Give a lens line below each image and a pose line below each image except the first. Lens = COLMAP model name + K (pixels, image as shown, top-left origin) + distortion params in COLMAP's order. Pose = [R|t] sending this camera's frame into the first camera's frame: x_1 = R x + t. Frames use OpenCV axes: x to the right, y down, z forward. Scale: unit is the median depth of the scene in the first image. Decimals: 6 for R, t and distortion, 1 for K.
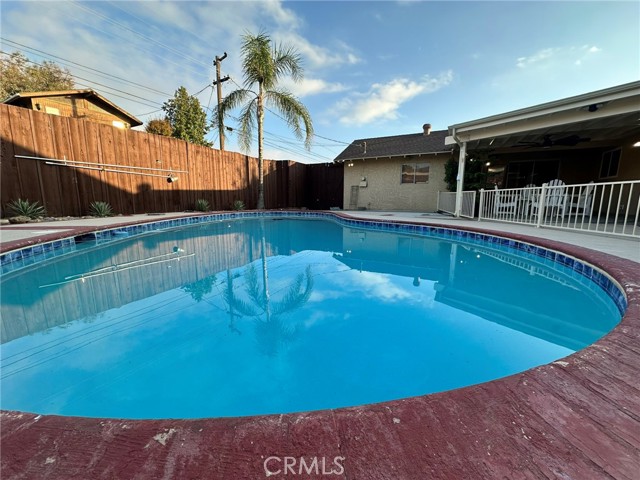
lens RADIAL K [[255.5, 0, 320.0], [0, 255.5, 240.0], [0, 0, 1]] dist [-0.001067, -0.000126]
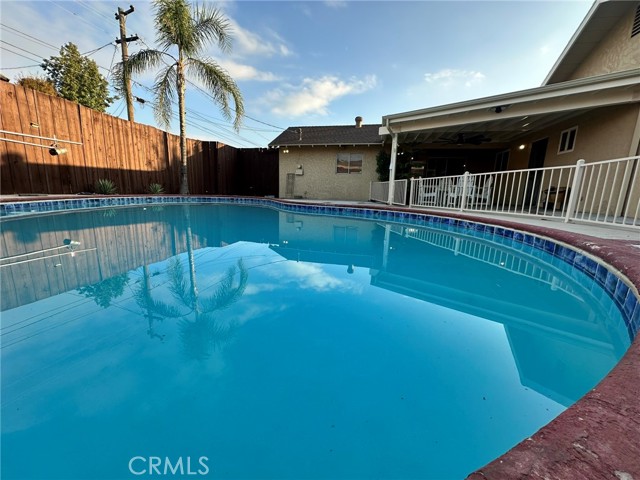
lens RADIAL K [[255.5, 0, 320.0], [0, 255.5, 240.0], [0, 0, 1]] dist [-0.001067, -0.000126]
pose [[0.966130, -0.021132, 0.257190, -0.012989], [0.013711, 0.999437, 0.030615, 0.013750], [-0.257692, -0.026052, 0.965876, 0.033963]]
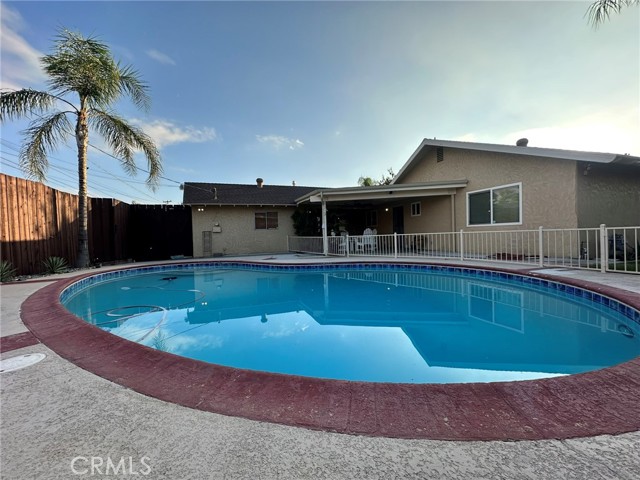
lens RADIAL K [[250.7, 0, 320.0], [0, 250.7, 240.0], [0, 0, 1]] dist [0.000153, 0.000040]
pose [[0.680282, -0.031388, 0.732278, -0.304291], [0.148139, 0.984352, -0.095427, -0.035313], [-0.717824, 0.173396, 0.674287, 0.093855]]
